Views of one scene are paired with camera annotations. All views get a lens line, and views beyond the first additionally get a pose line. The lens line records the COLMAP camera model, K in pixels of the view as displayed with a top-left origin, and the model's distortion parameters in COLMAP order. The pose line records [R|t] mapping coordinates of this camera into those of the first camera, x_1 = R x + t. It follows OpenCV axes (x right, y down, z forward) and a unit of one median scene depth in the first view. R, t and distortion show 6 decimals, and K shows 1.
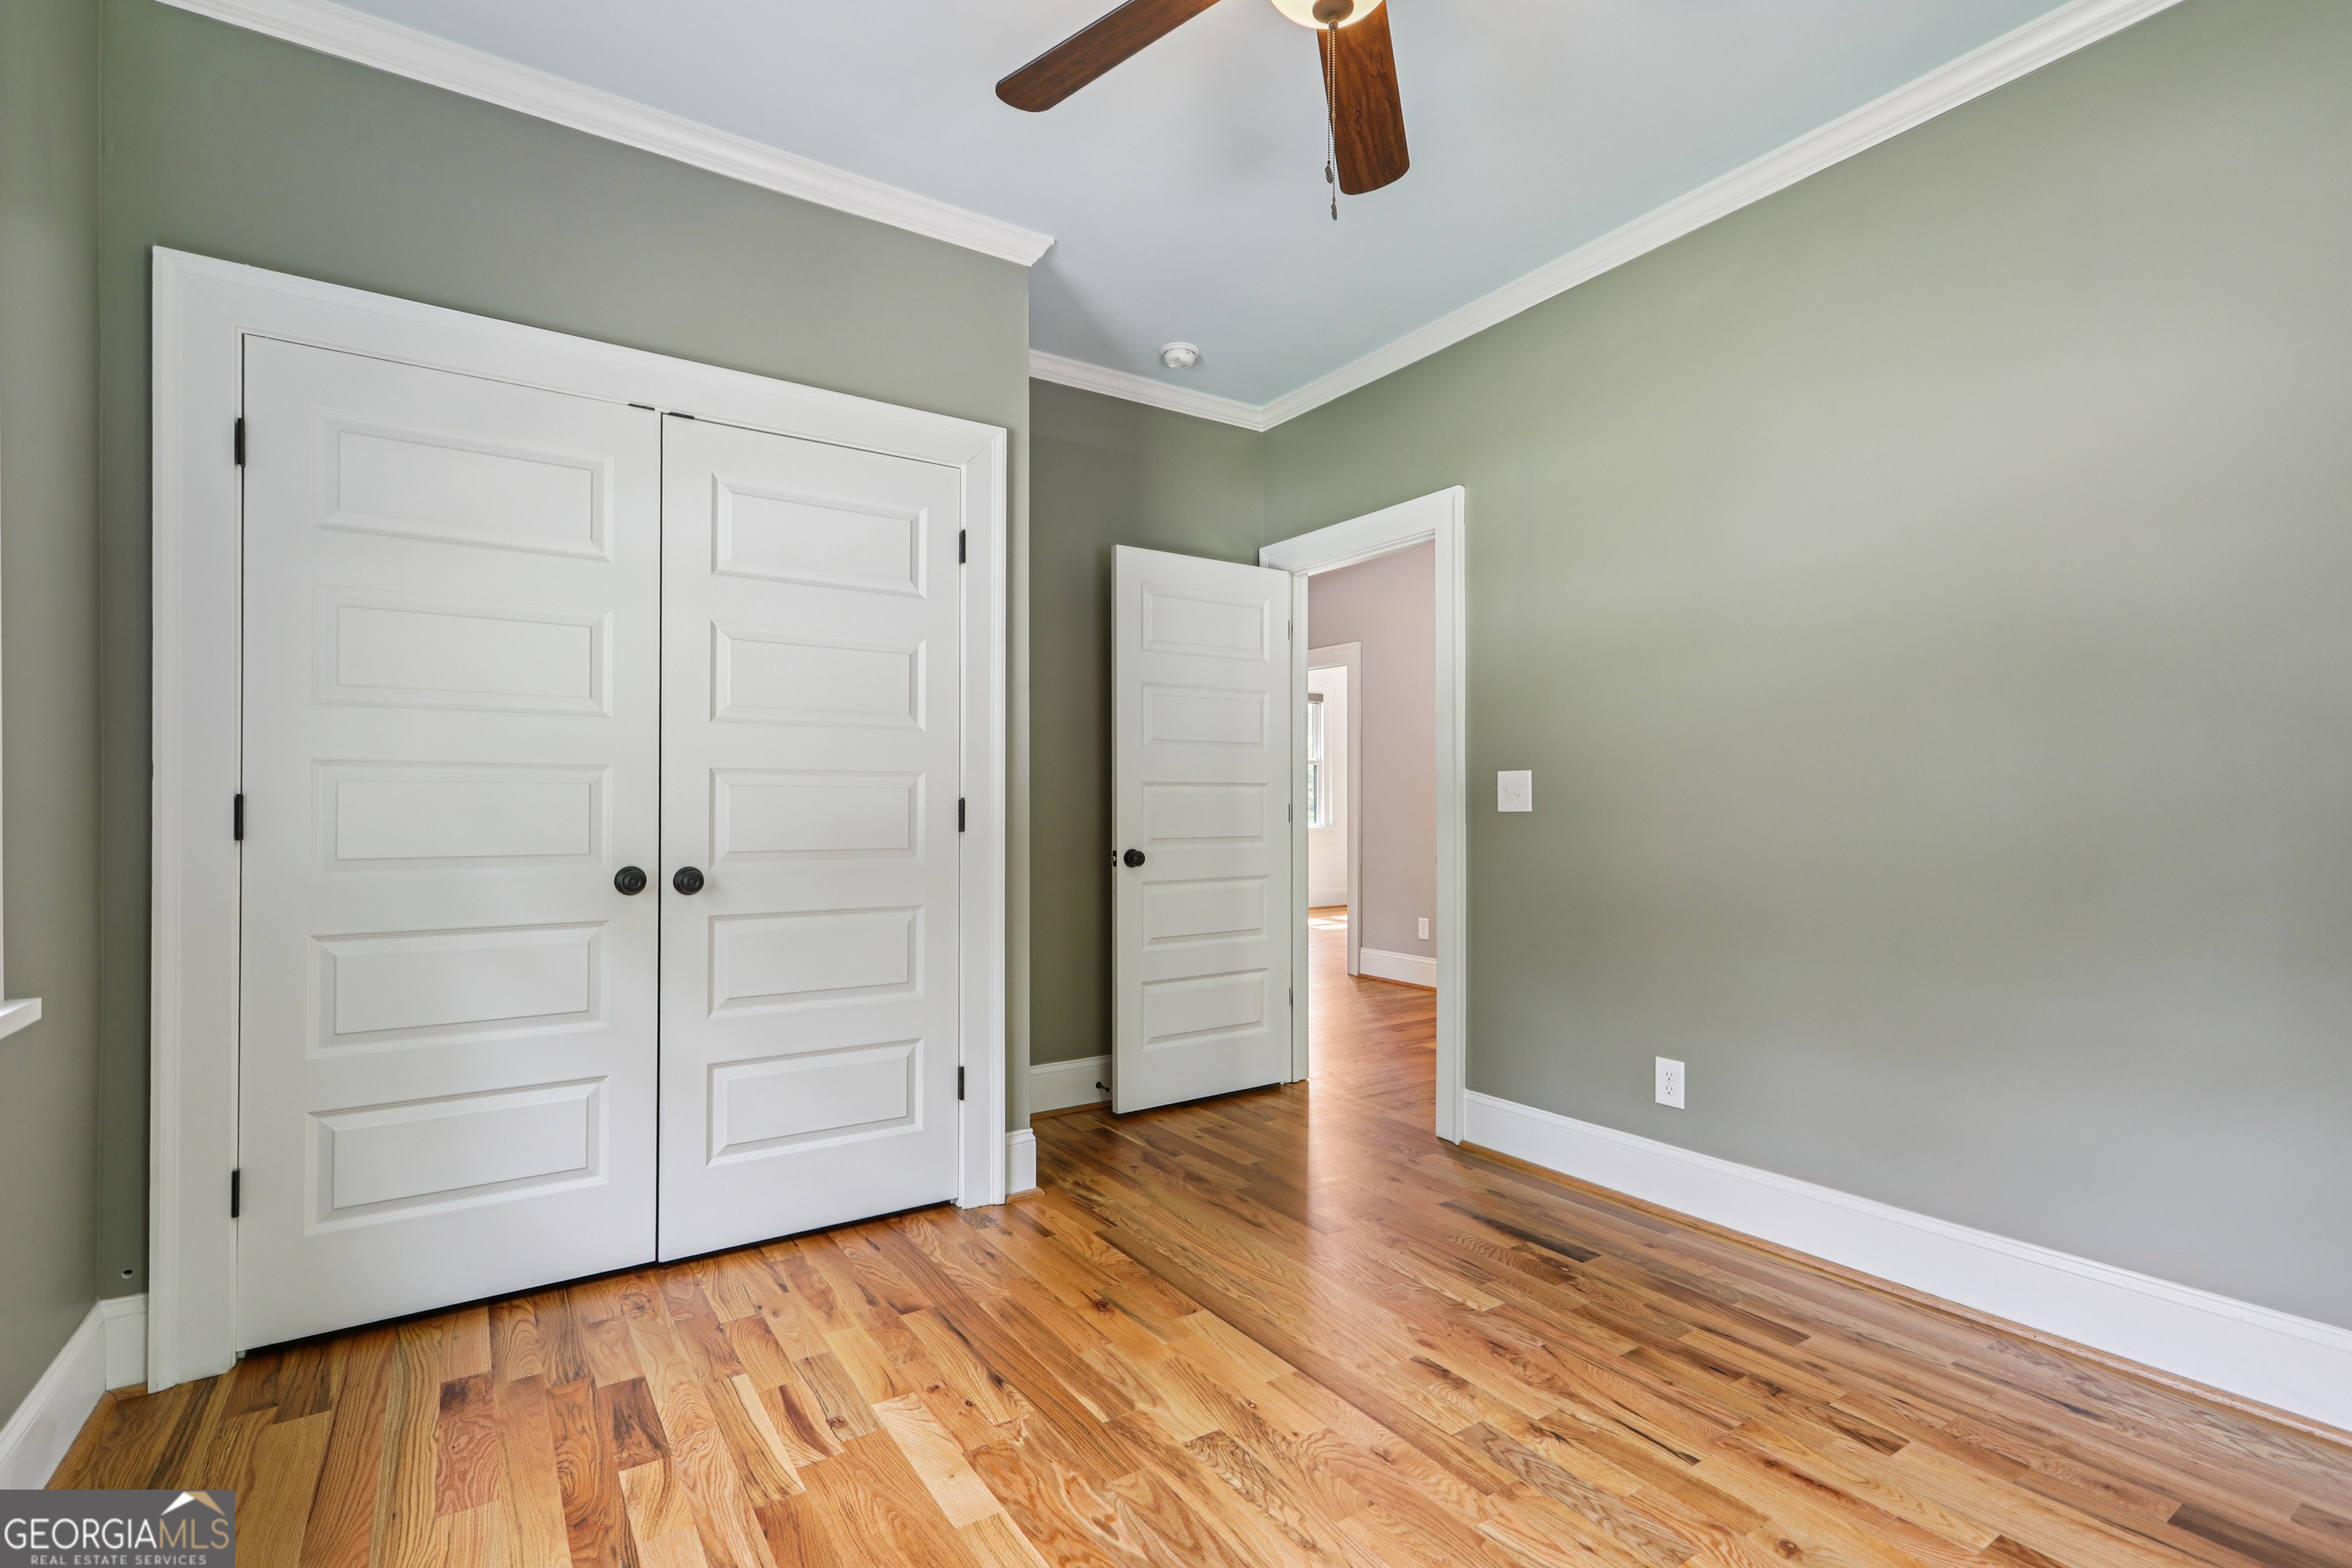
lens RADIAL K [[1072.7, 0, 1170.4], [0, 1072.7, 793.4], [0, 0, 1]] dist [0.002454, 0.000290]
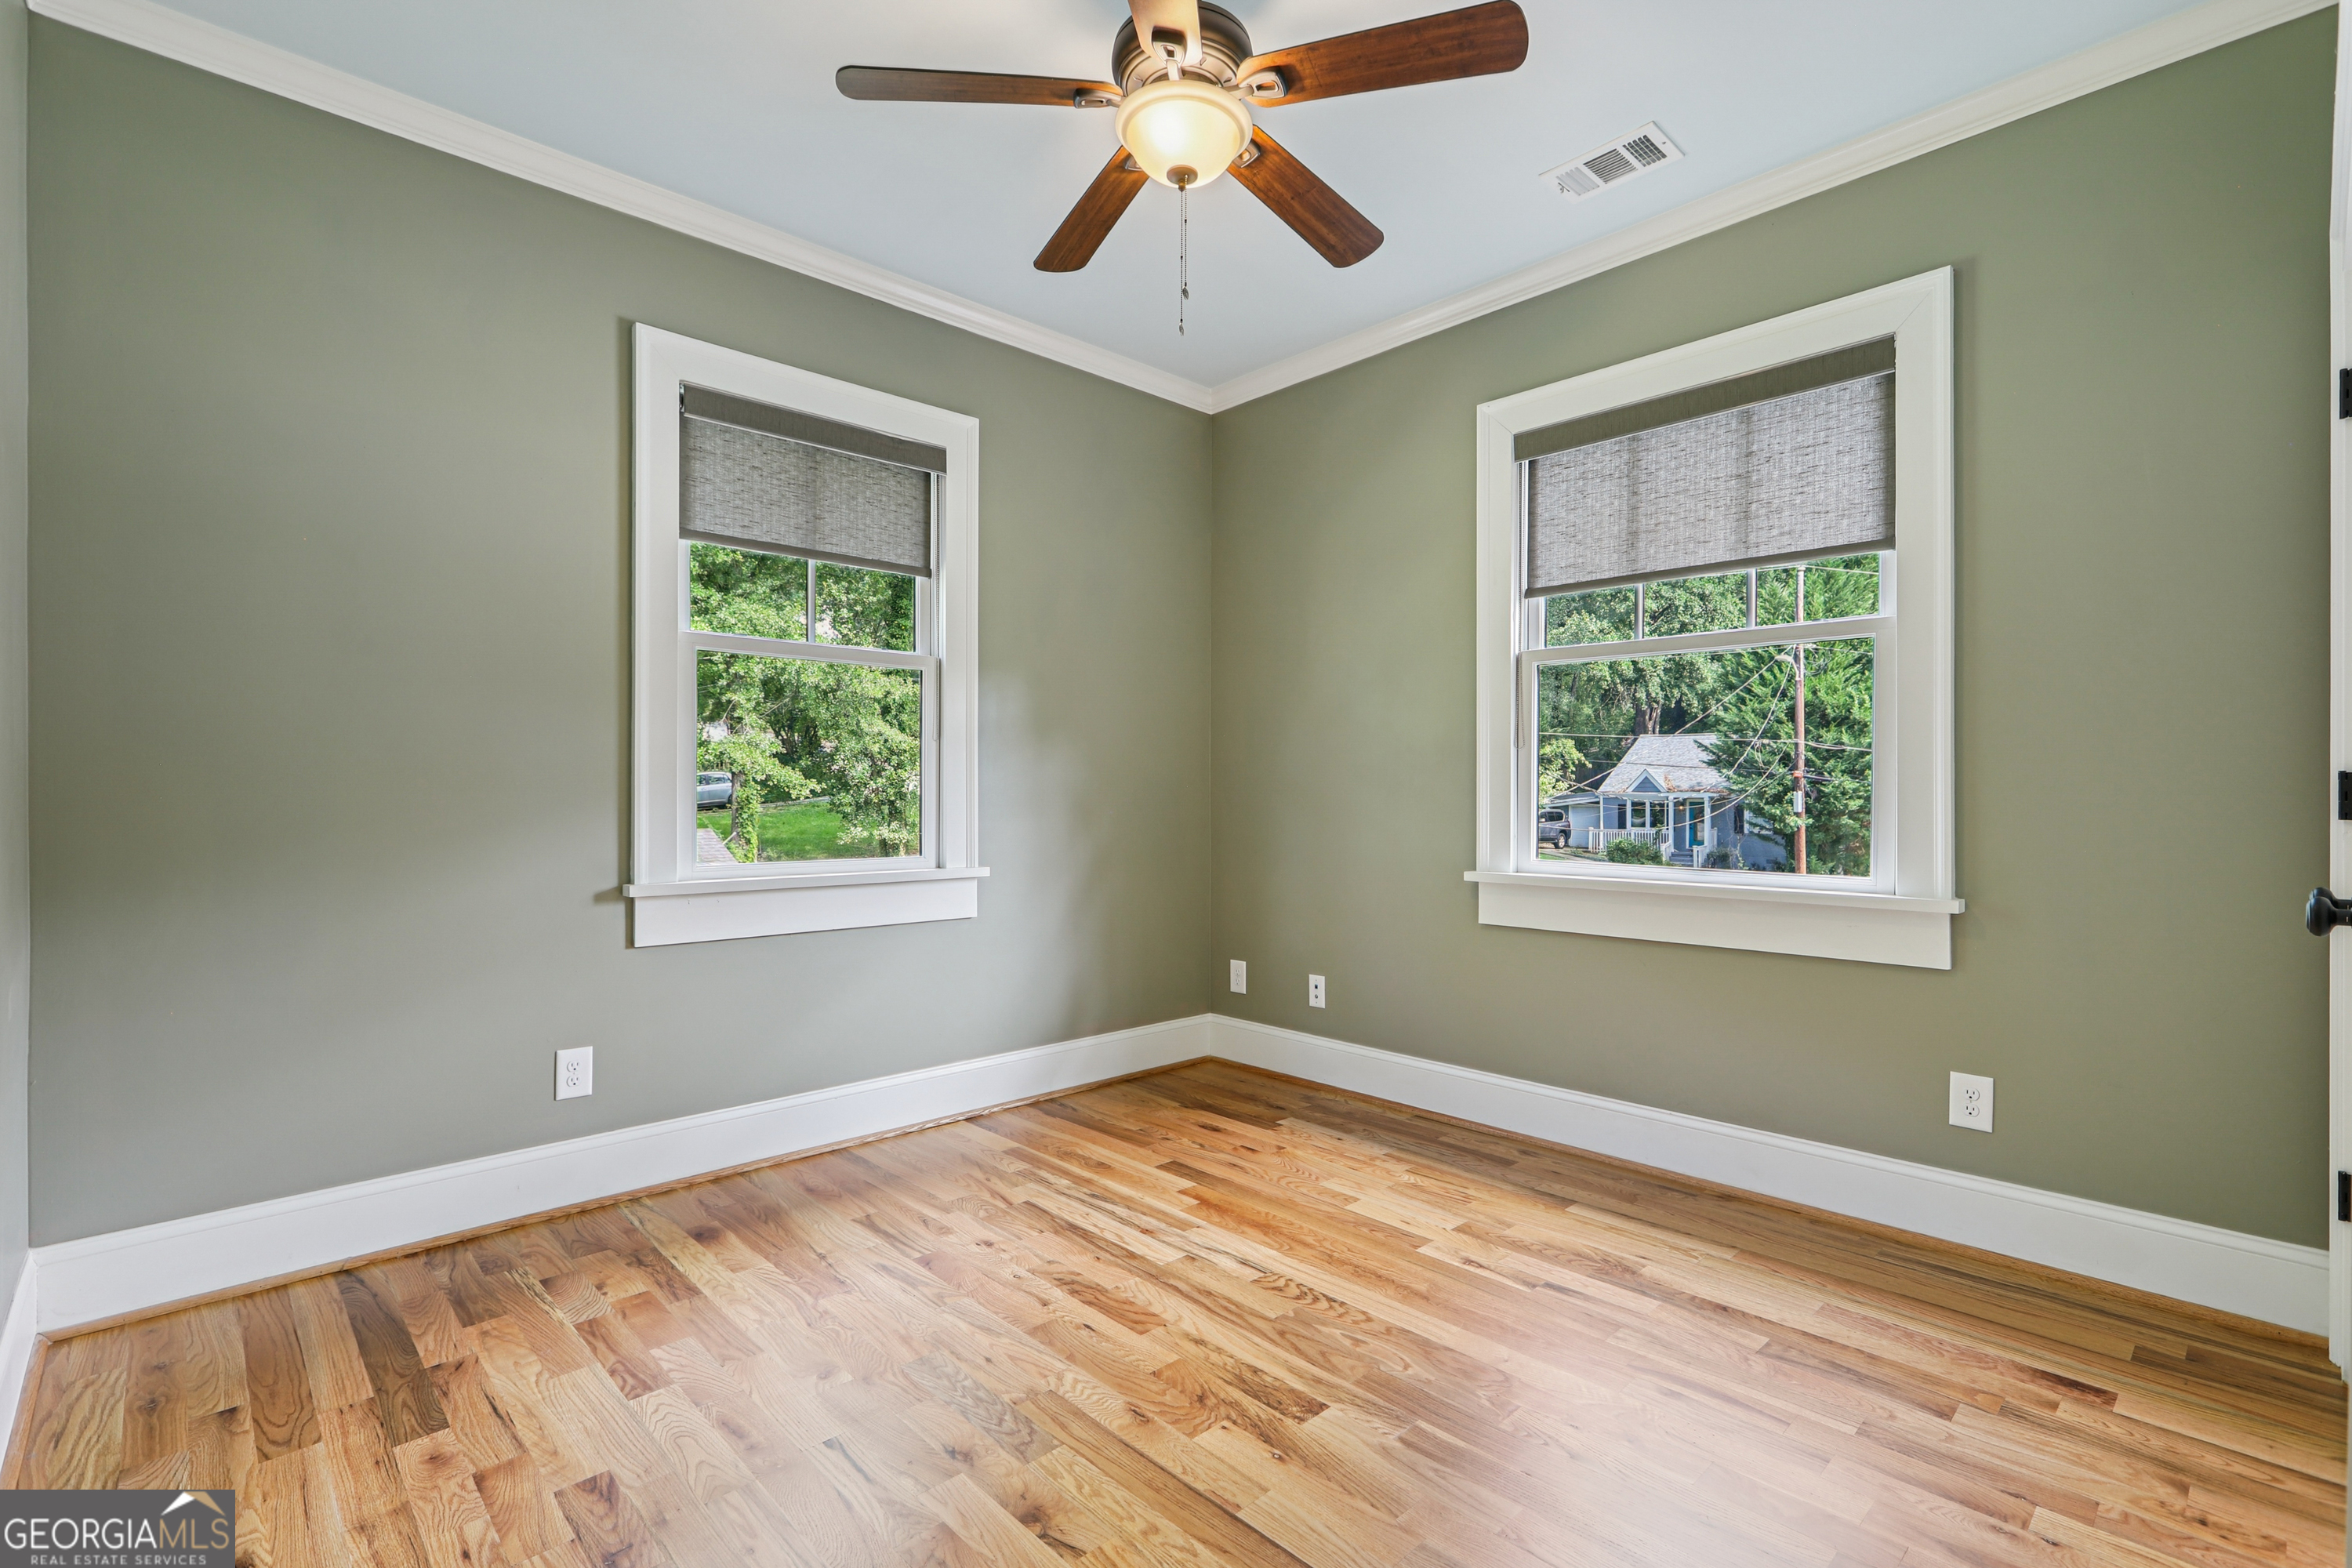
lens RADIAL K [[1072.7, 0, 1170.4], [0, 1072.7, 793.4], [0, 0, 1]] dist [0.002454, 0.000290]
pose [[-0.986371, 0.003049, -0.164509, 0.328372], [0.004624, 0.999947, -0.009197, 0.028972], [0.164472, -0.009832, -0.986333, 1.991080]]
